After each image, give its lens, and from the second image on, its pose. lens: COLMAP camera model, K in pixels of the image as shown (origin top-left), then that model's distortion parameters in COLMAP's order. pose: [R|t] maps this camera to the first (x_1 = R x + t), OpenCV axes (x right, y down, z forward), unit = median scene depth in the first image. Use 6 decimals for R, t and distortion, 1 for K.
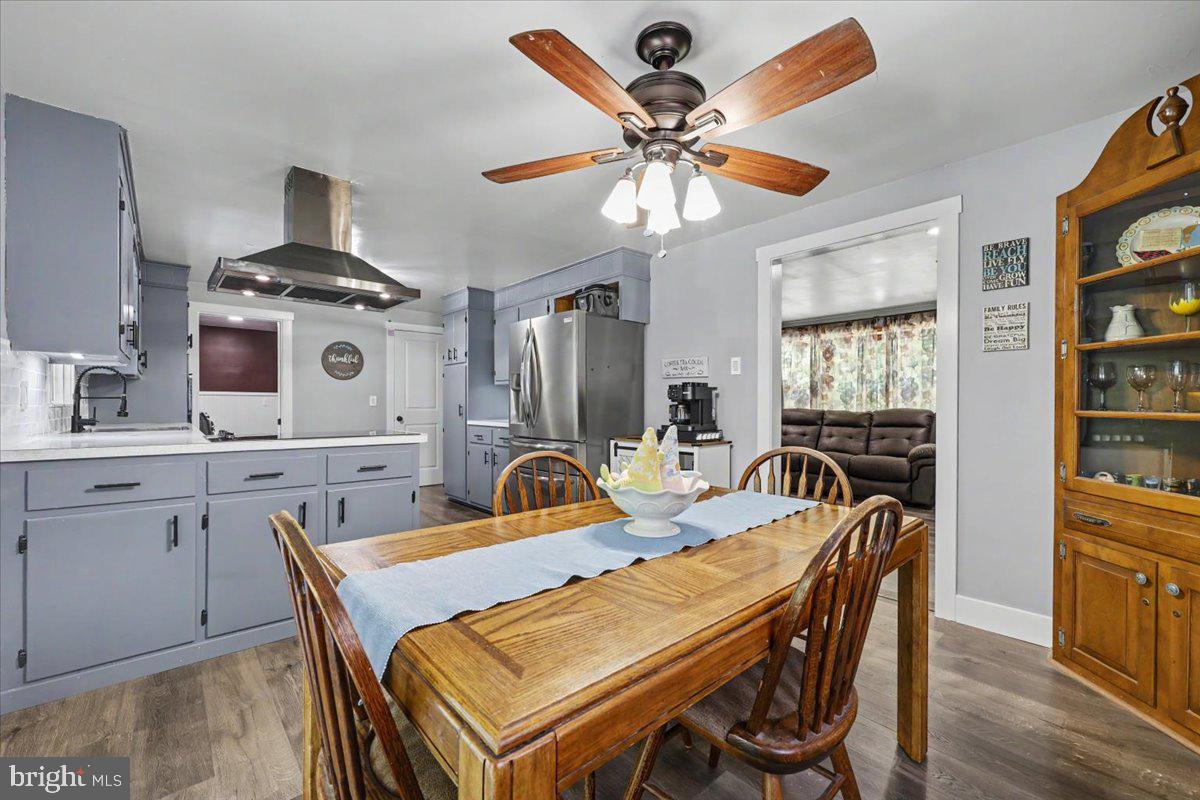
lens RADIAL K [[489.2, 0, 600.0], [0, 489.2, 400.0], [0, 0, 1]] dist [-0.001539, -0.000050]
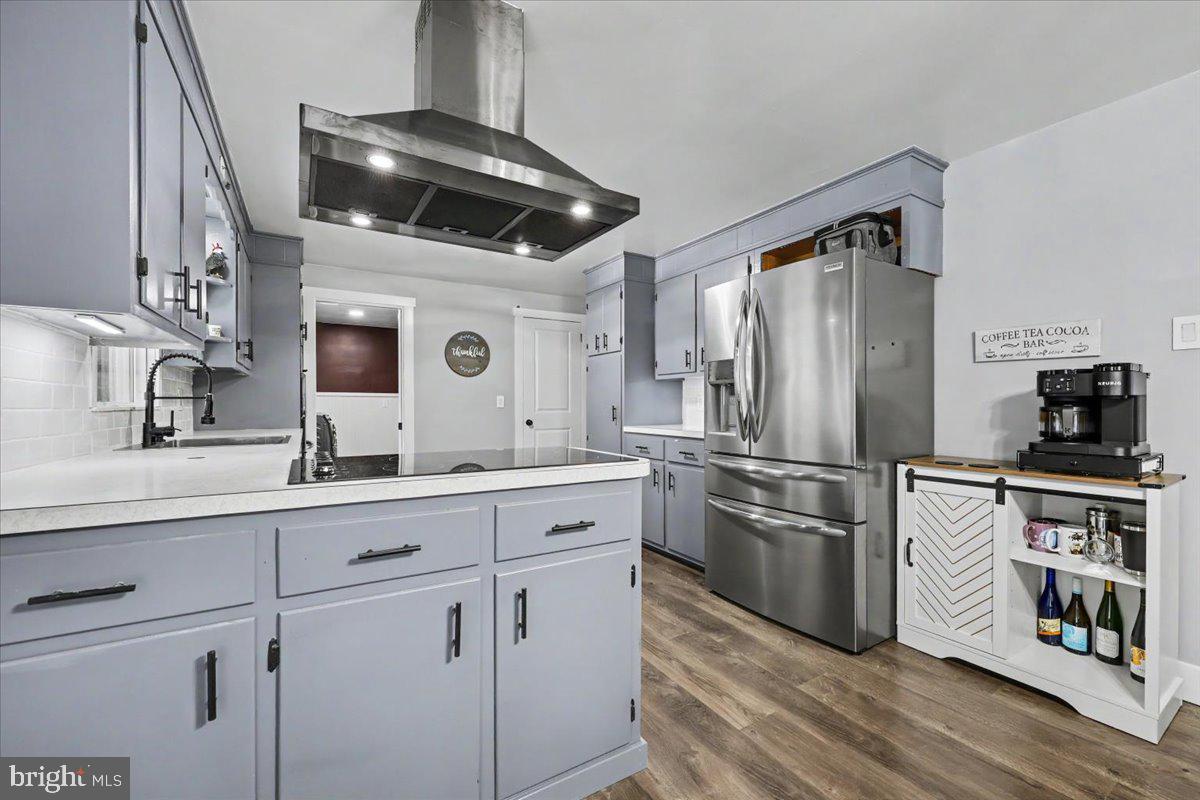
lens RADIAL K [[489.2, 0, 600.0], [0, 489.2, 400.0], [0, 0, 1]] dist [-0.001539, -0.000050]
pose [[0.982726, -0.003949, -0.185025, -0.225105], [0.003698, 0.999992, -0.001700, 0.001710], [0.185030, 0.000987, 0.982732, 0.326900]]
